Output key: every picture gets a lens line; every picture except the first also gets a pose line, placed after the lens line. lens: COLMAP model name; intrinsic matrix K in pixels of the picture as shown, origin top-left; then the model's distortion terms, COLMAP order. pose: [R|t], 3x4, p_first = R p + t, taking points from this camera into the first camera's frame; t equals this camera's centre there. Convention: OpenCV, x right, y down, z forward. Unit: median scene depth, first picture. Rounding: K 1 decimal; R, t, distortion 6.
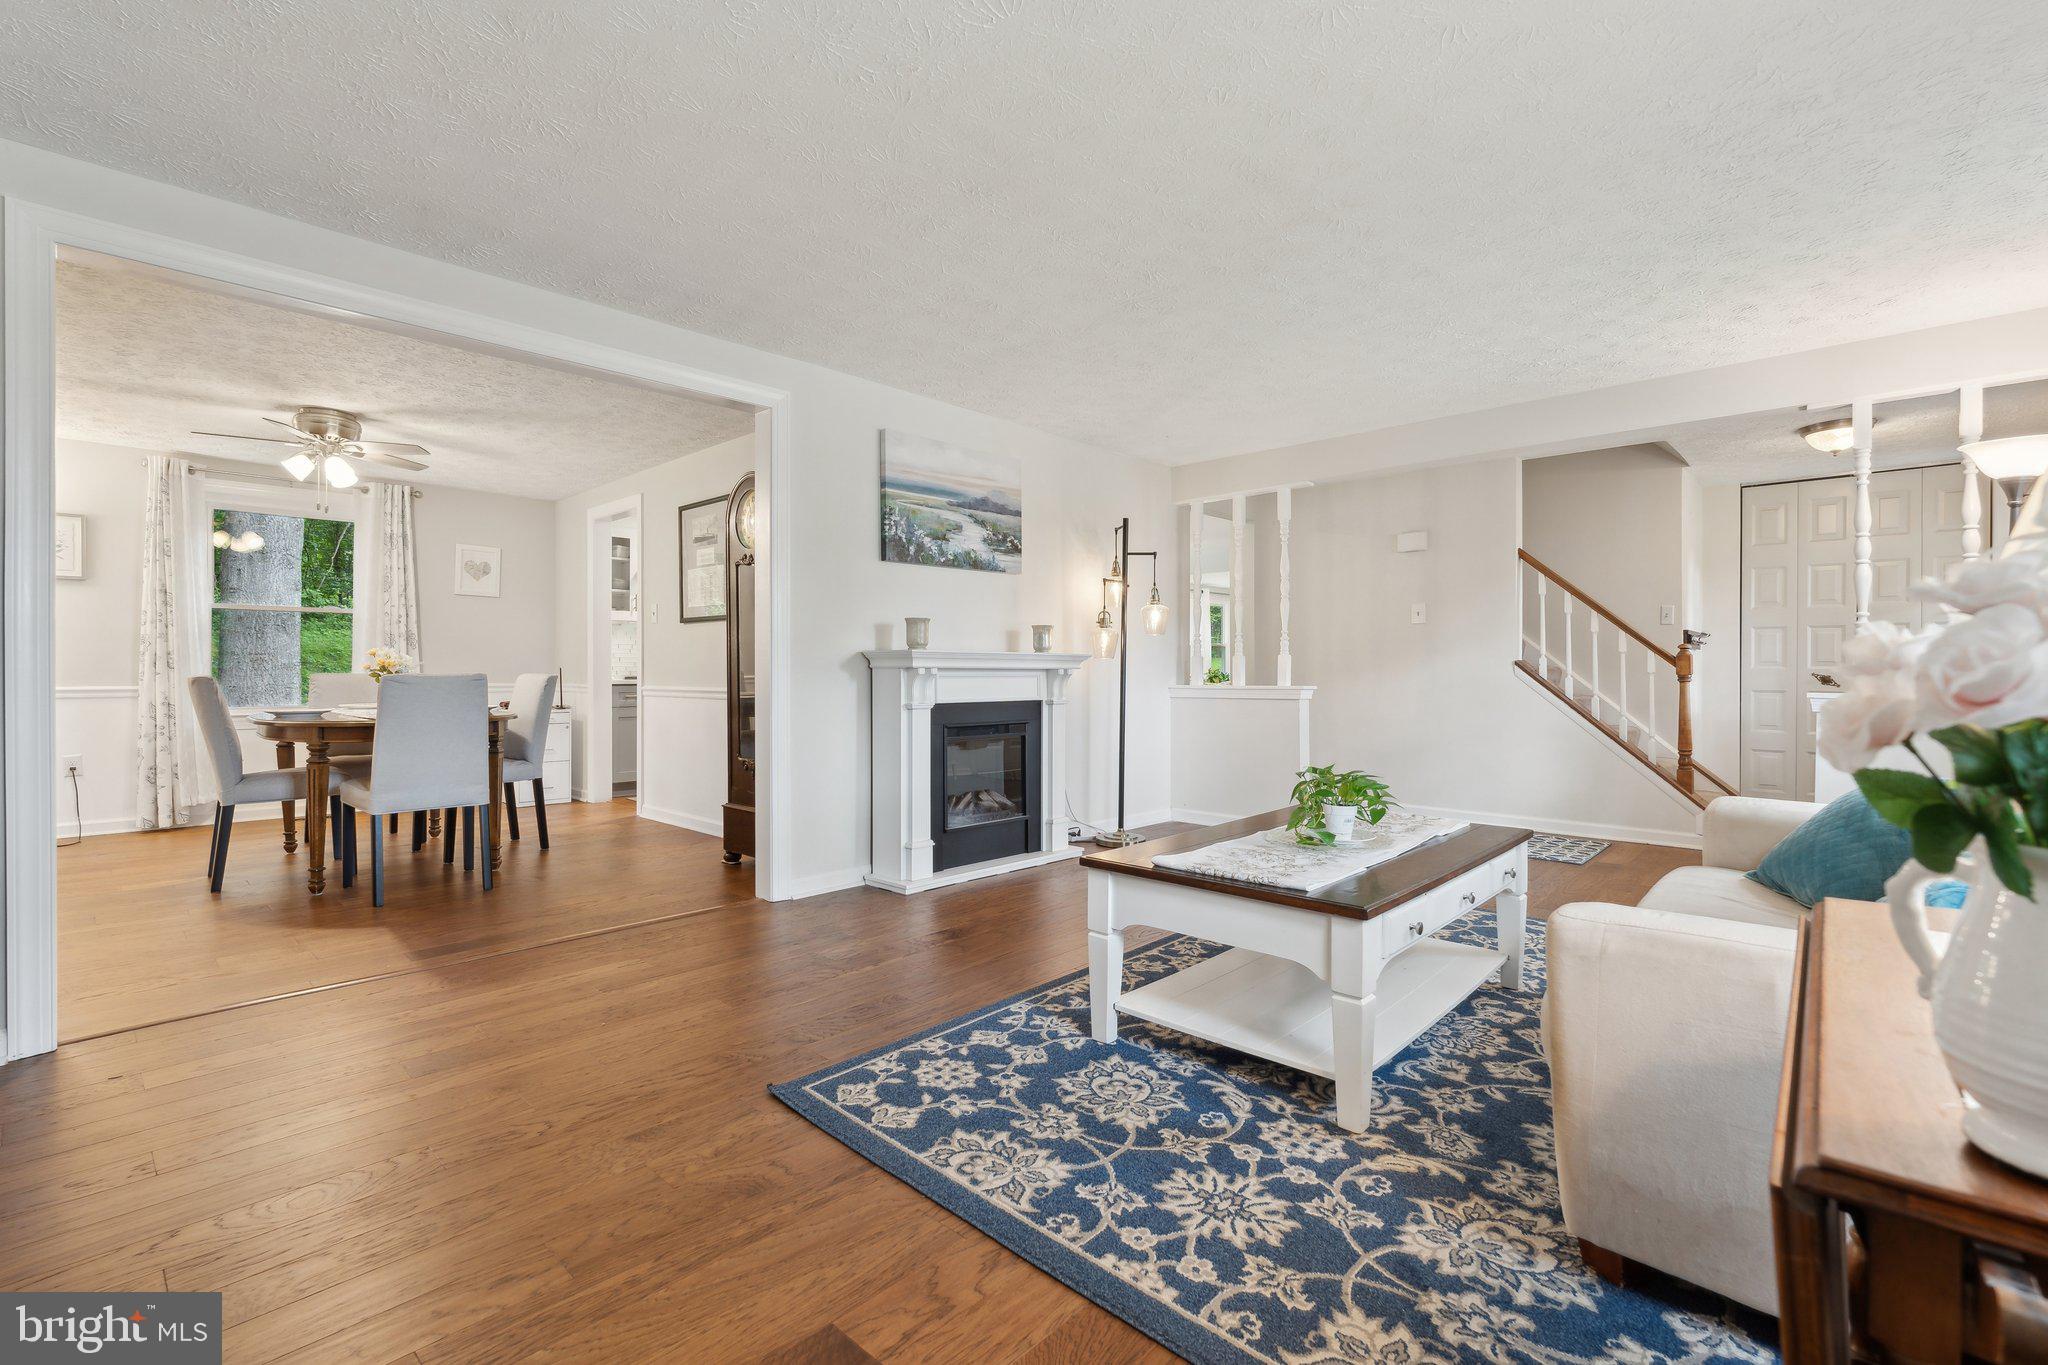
lens RADIAL K [[914.2, 0, 1013.8], [0, 914.2, 661.6], [0, 0, 1]] dist [-0.003299, -0.000080]
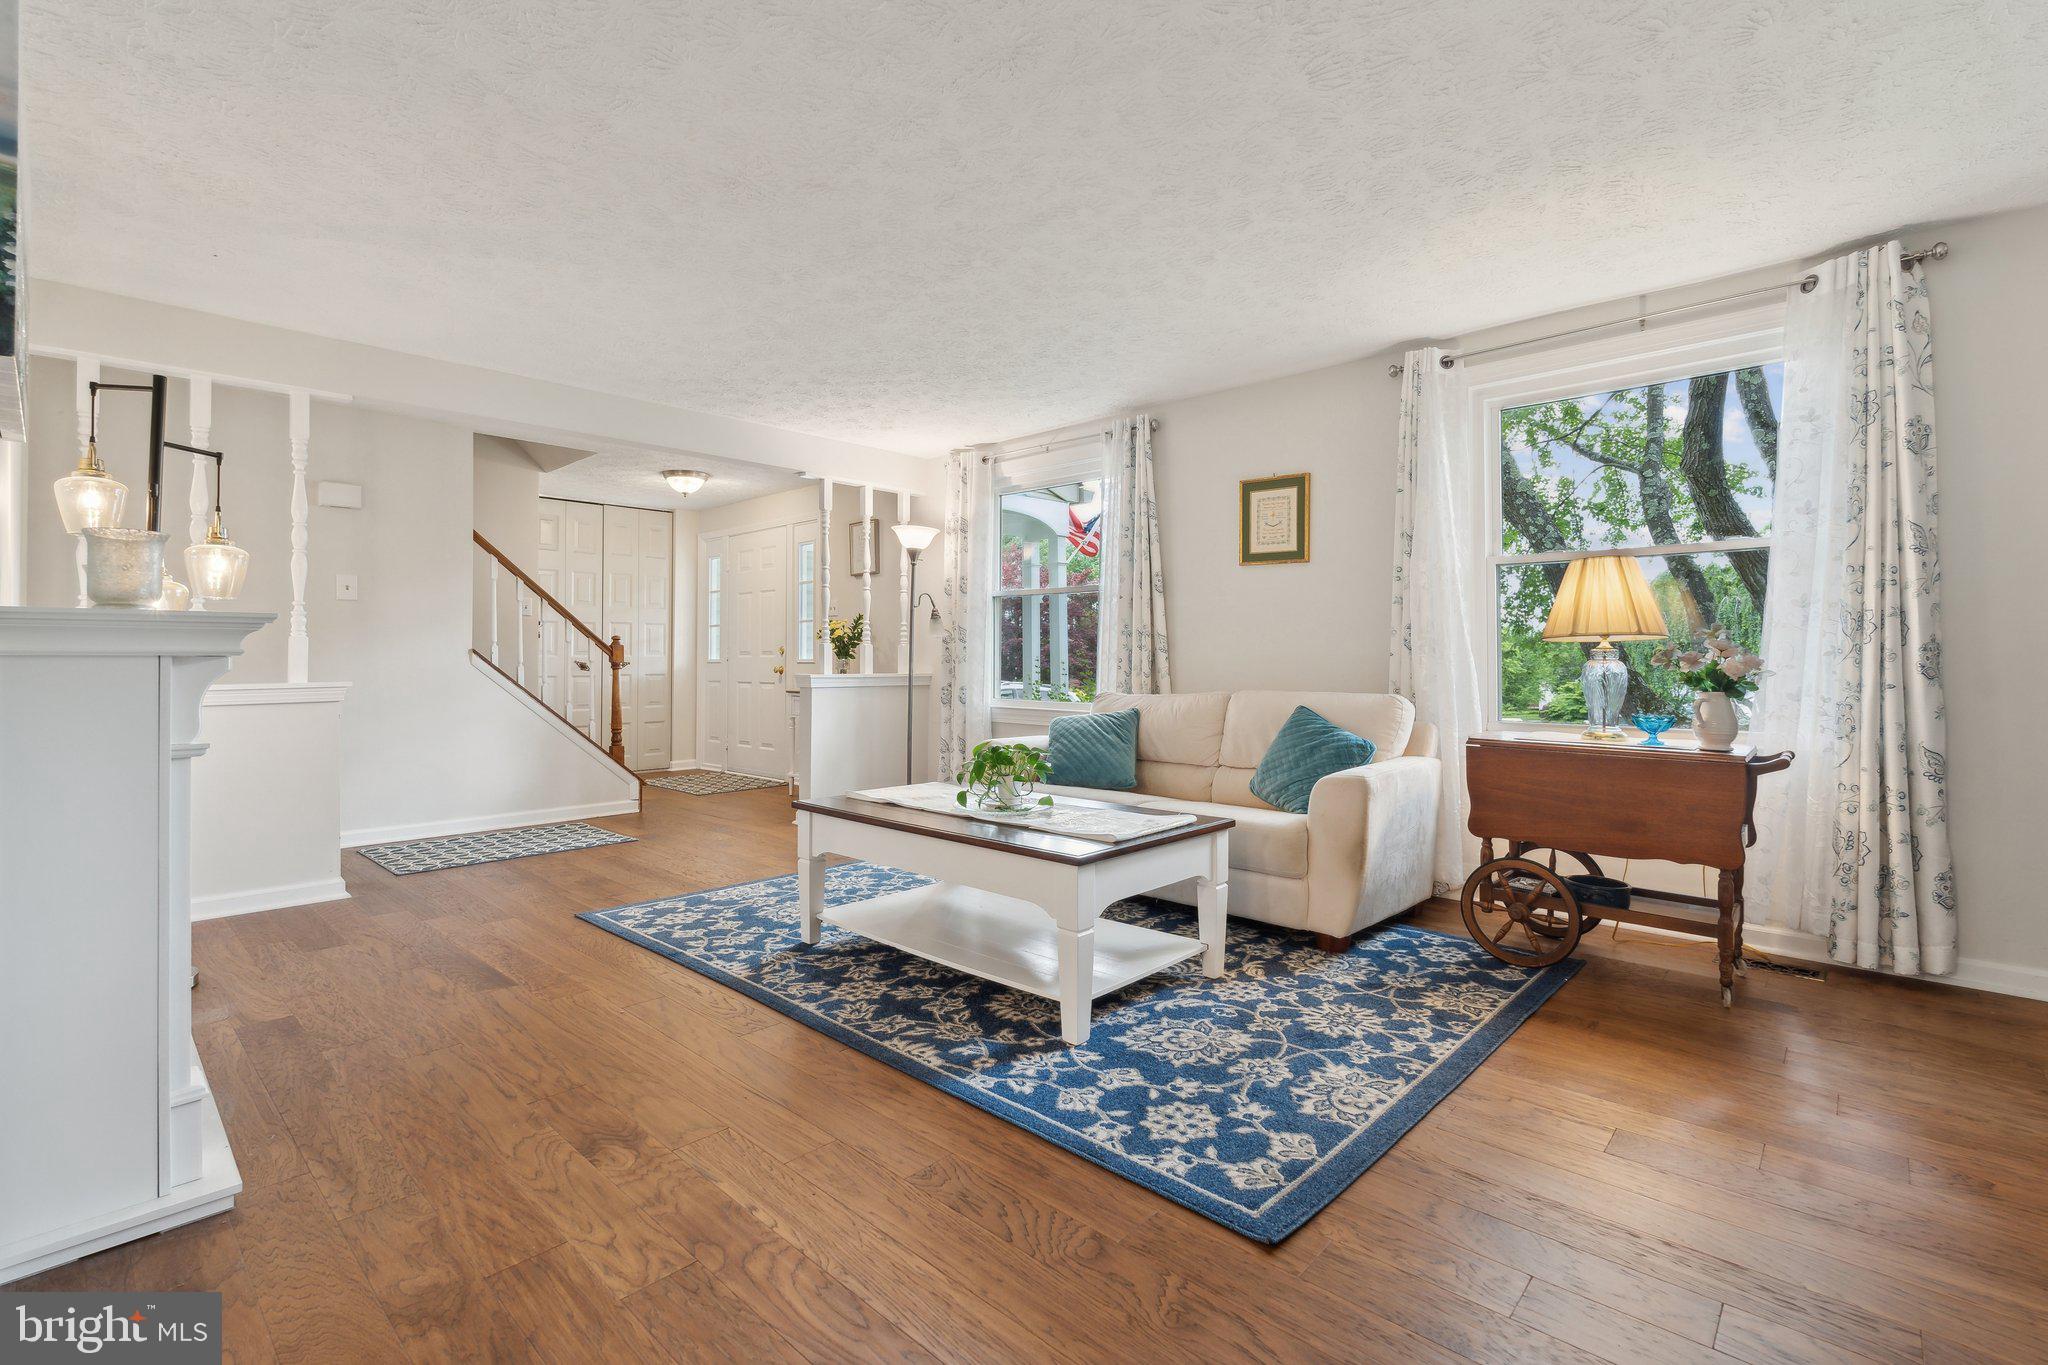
lens RADIAL K [[924.7, 0, 1022.9], [0, 924.7, 654.5], [0, 0, 1]] dist [-0.003929, -0.000391]
pose [[-0.008020, 0.000615, 0.999968, -1.035129], [-0.005596, 0.999984, -0.000659, 0.006644], [-0.999952, -0.005601, -0.008017, 1.257486]]
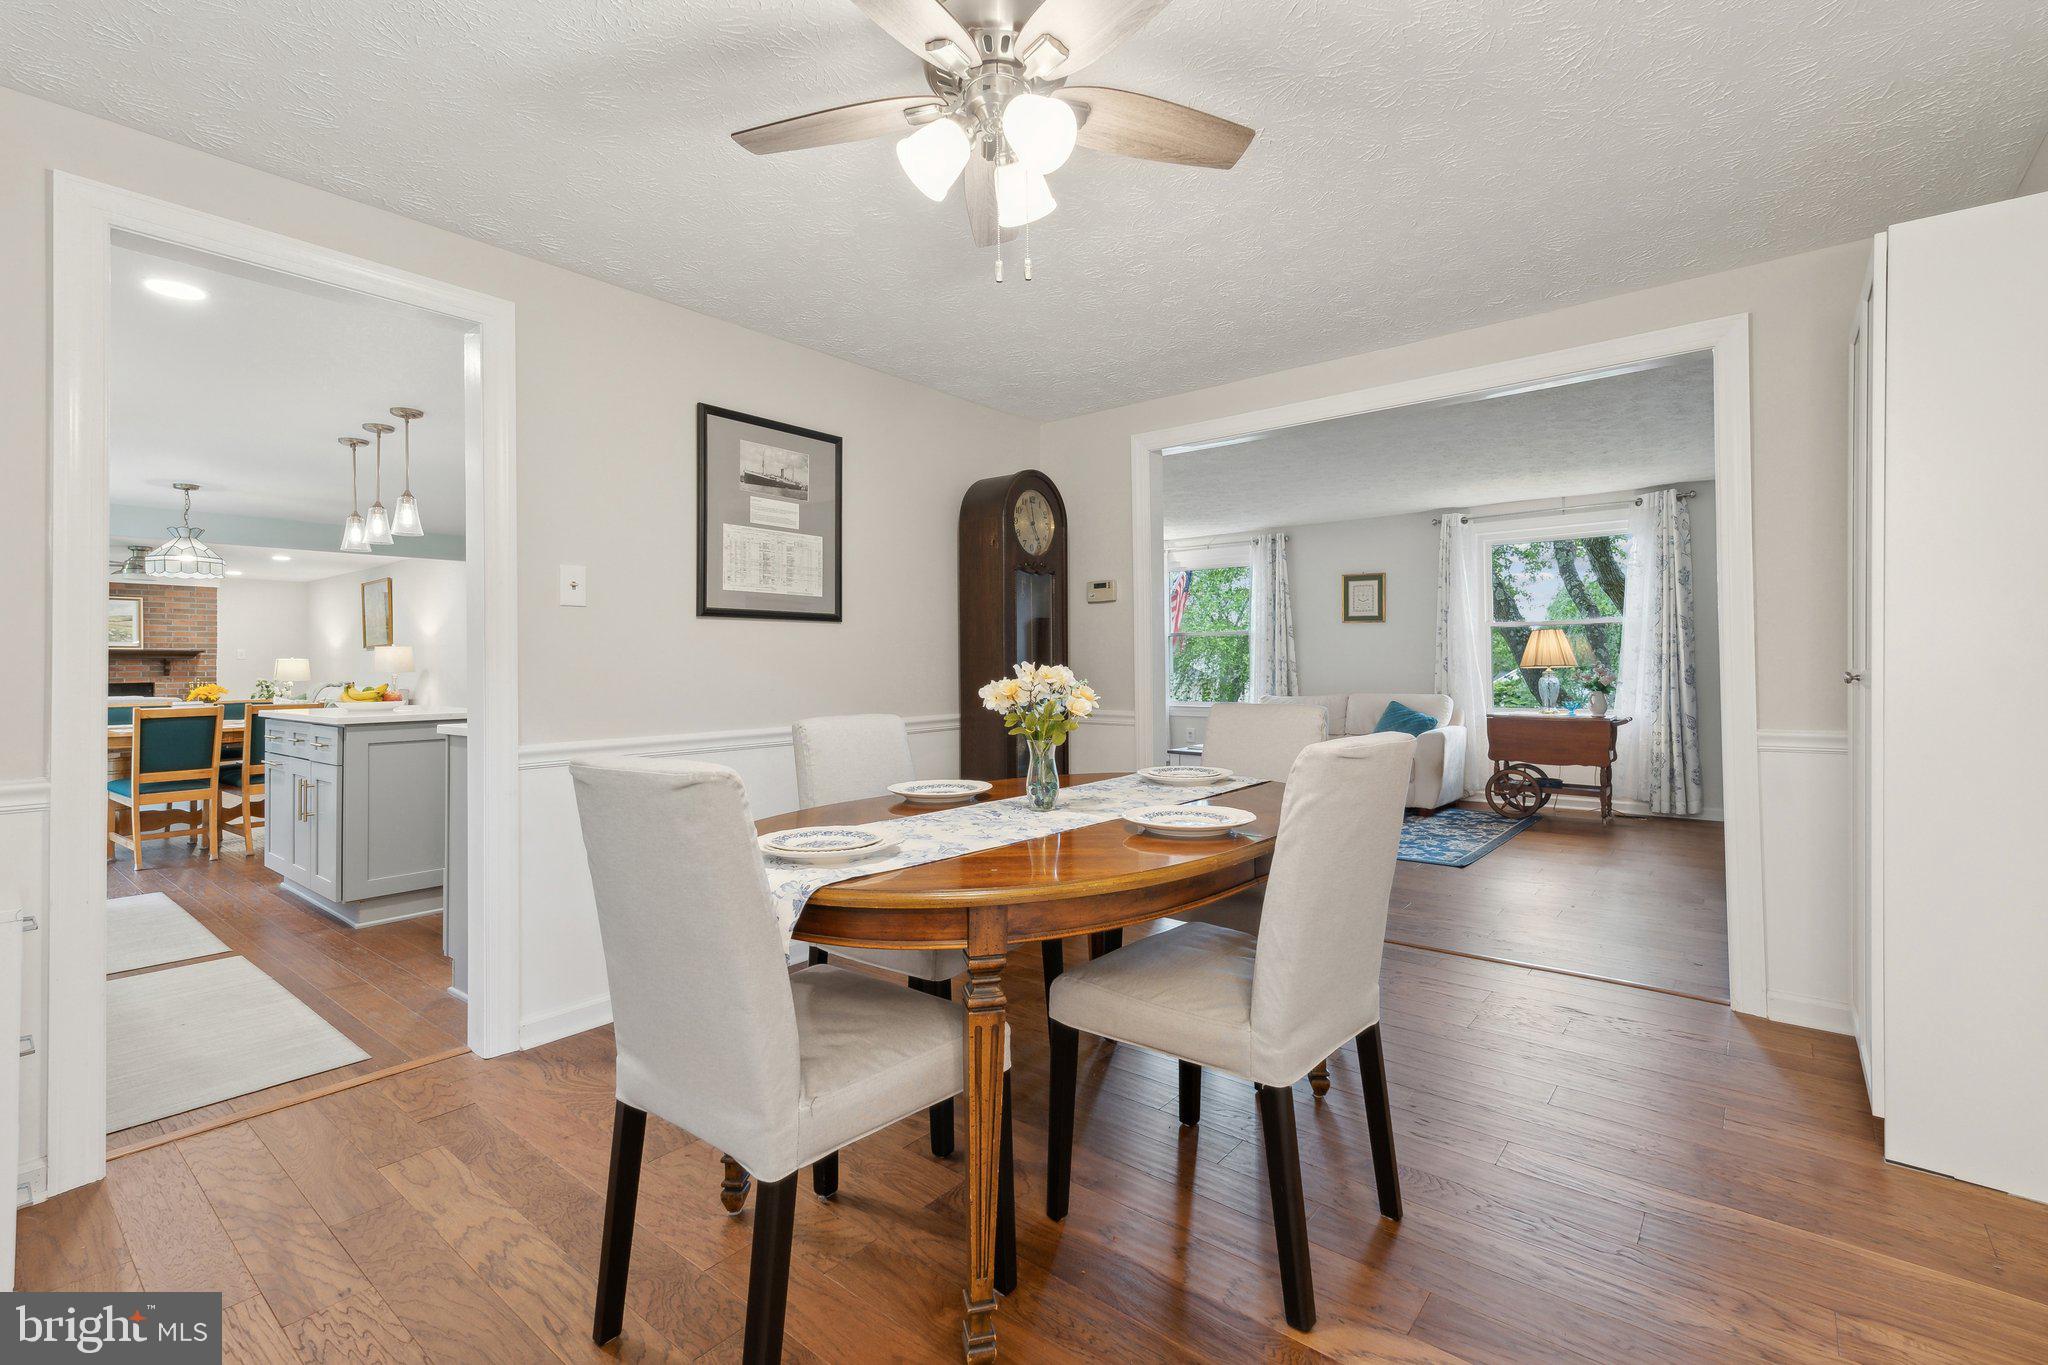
lens RADIAL K [[914.2, 0, 1013.8], [0, 914.2, 661.6], [0, 0, 1]] dist [-0.003299, -0.000080]
pose [[-0.070905, 0.002736, 0.997479, -2.553975], [0.003316, 0.999991, -0.002508, -0.041144], [-0.997478, 0.003130, -0.070913, 2.364622]]
